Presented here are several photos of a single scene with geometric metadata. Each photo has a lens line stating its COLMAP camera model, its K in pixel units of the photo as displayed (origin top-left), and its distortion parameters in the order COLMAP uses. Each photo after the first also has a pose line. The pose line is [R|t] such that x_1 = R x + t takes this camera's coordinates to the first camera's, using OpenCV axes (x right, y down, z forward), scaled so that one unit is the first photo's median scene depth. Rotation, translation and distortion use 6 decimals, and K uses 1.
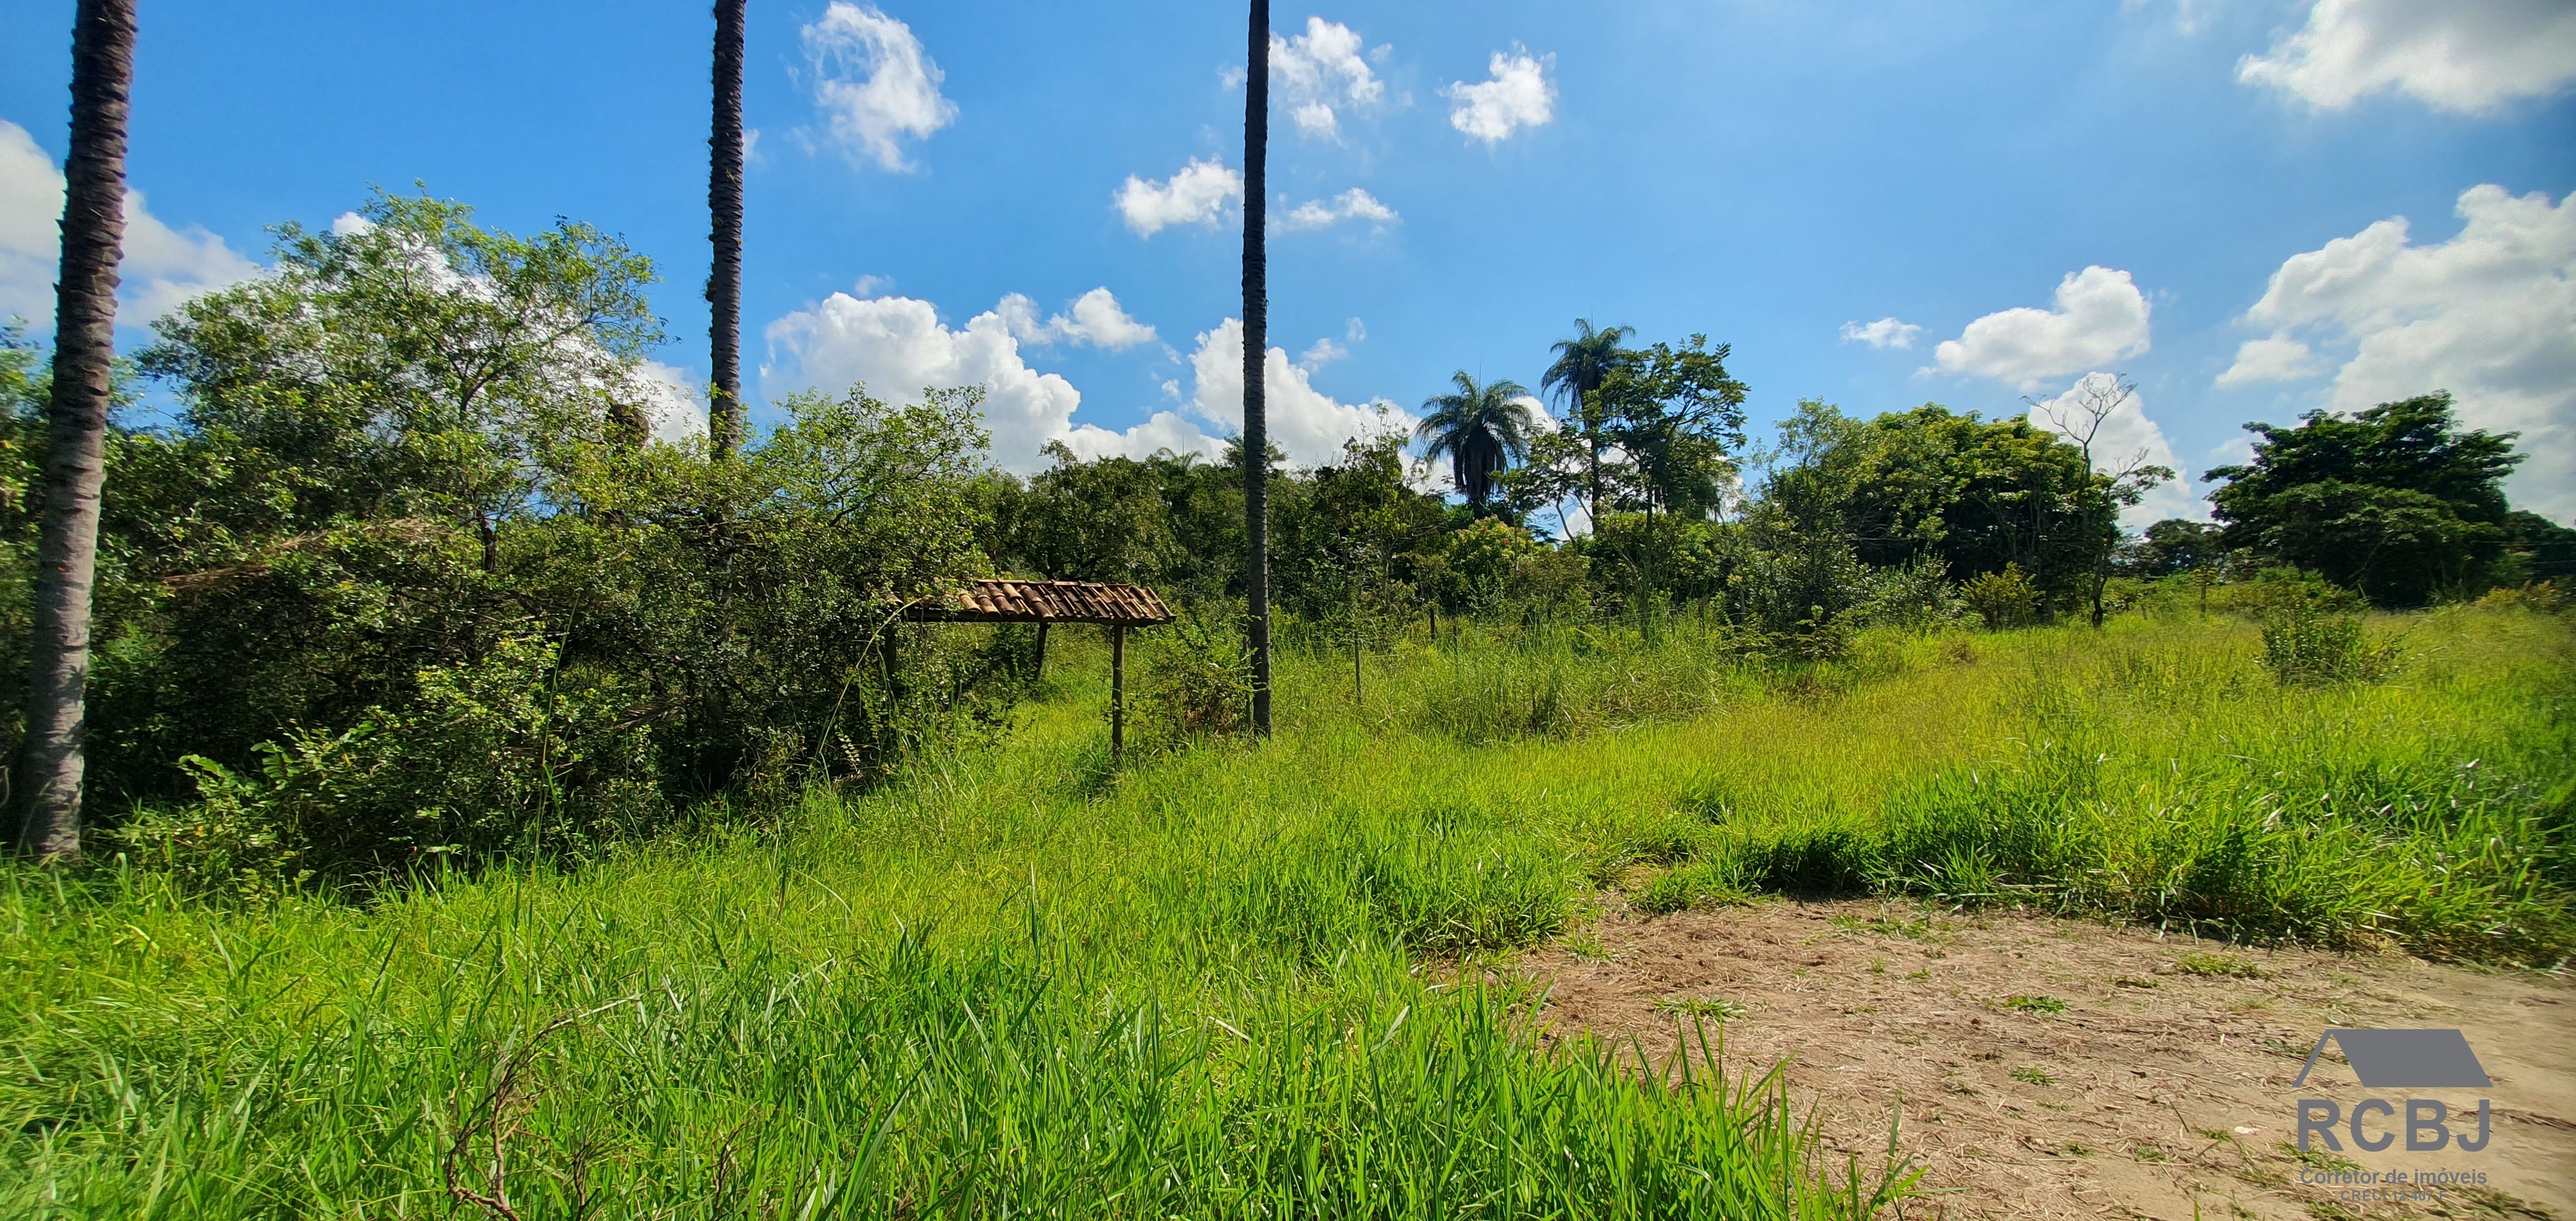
lens RADIAL K [[1011.2, 0, 1272.2], [0, 1011.2, 608.9], [0, 0, 1]] dist [0.008019, -0.000015]
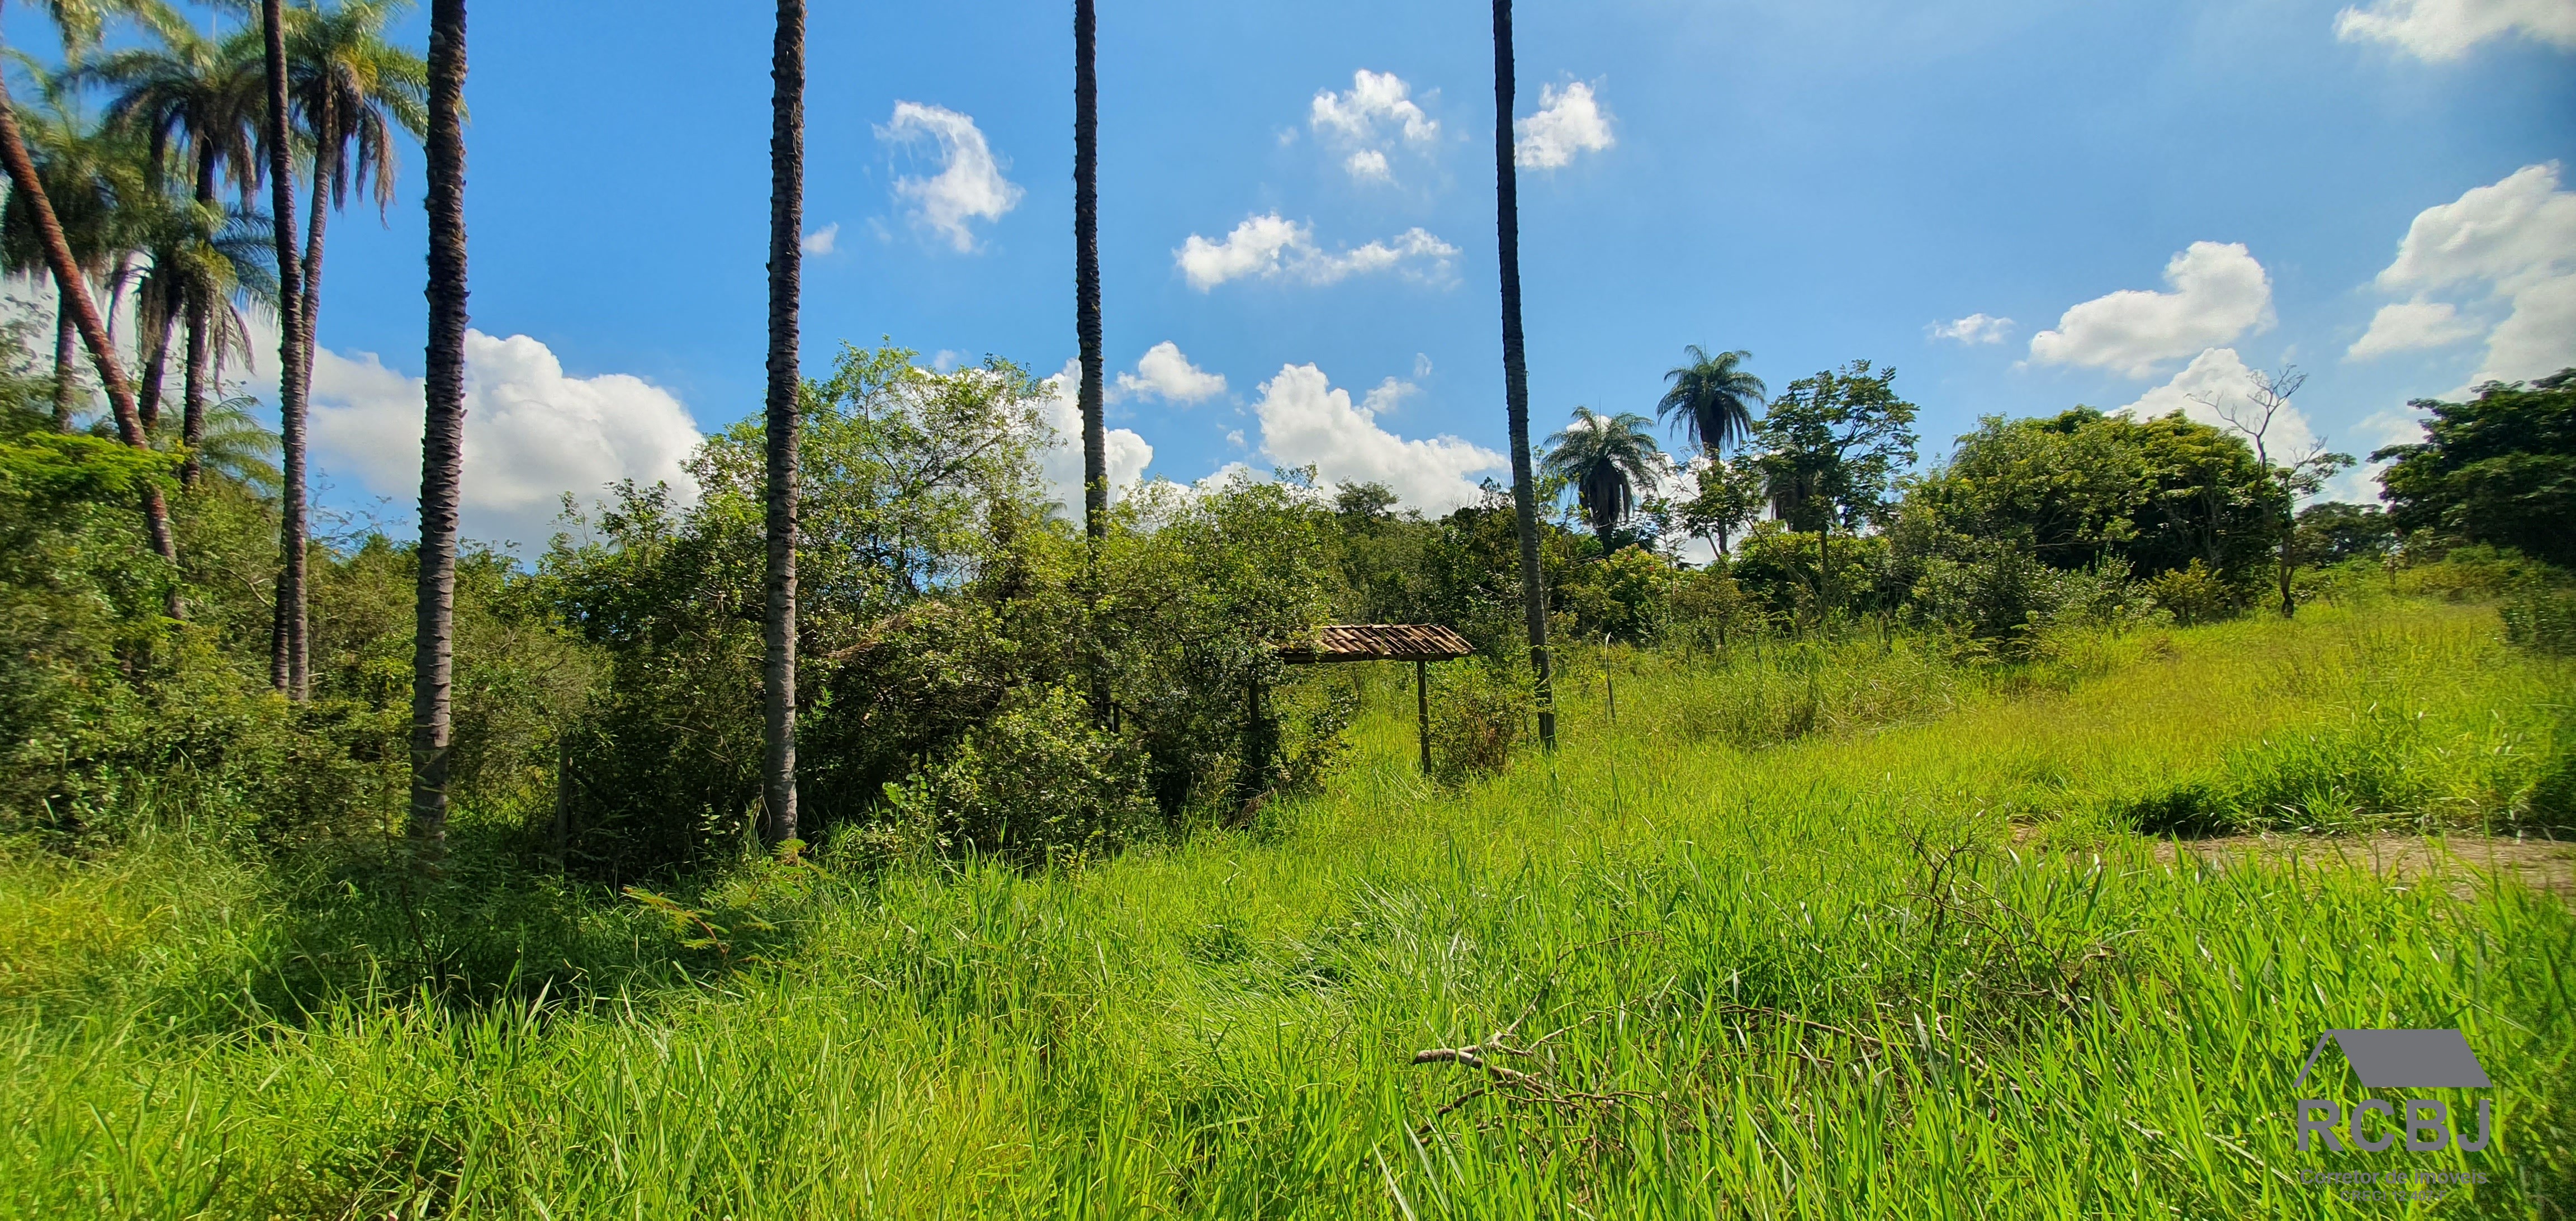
lens RADIAL K [[1015.2, 0, 1270.5], [0, 1015.2, 621.8], [0, 0, 1]] dist [0.004510, 0.000792]
pose [[0.995512, -0.056849, -0.075661, -0.080866], [0.054479, 0.997968, -0.033030, 0.000463], [0.077385, 0.028760, 0.996586, -0.057694]]
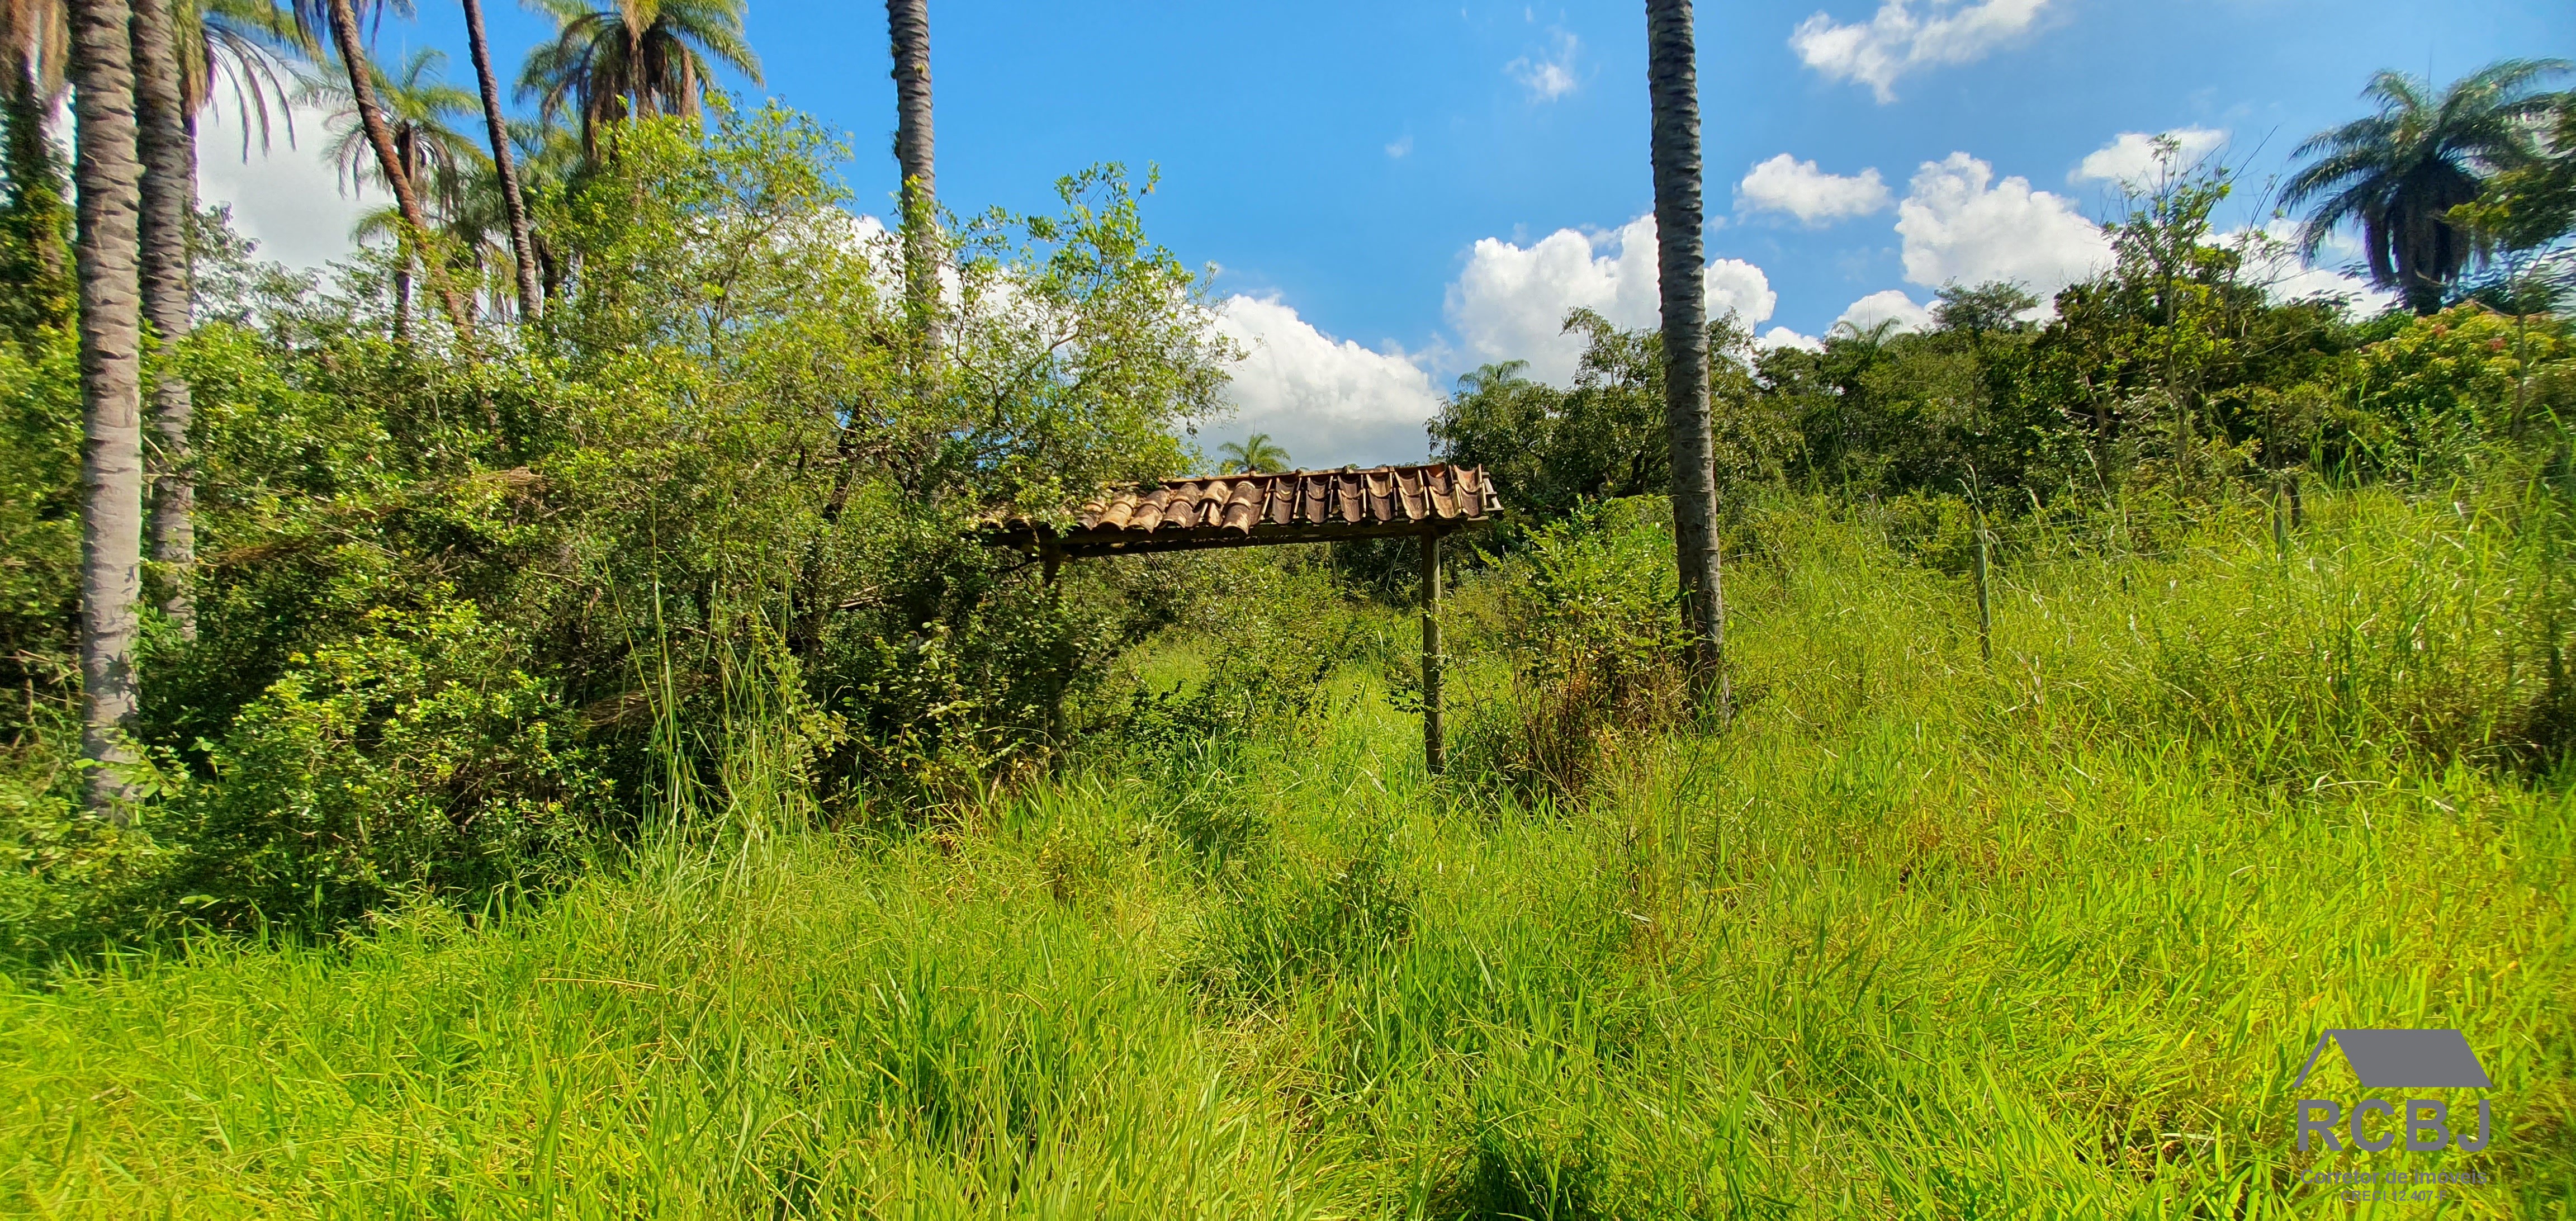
lens RADIAL K [[1030.8, 0, 1277.7], [0, 1030.8, 632.0], [0, 0, 1]] dist [0.000213, -0.000090]
pose [[0.794752, -0.023973, -0.606460, 0.045725], [0.070275, 0.996134, 0.052718, 0.011448], [0.602852, -0.084517, 0.793364, 0.164898]]
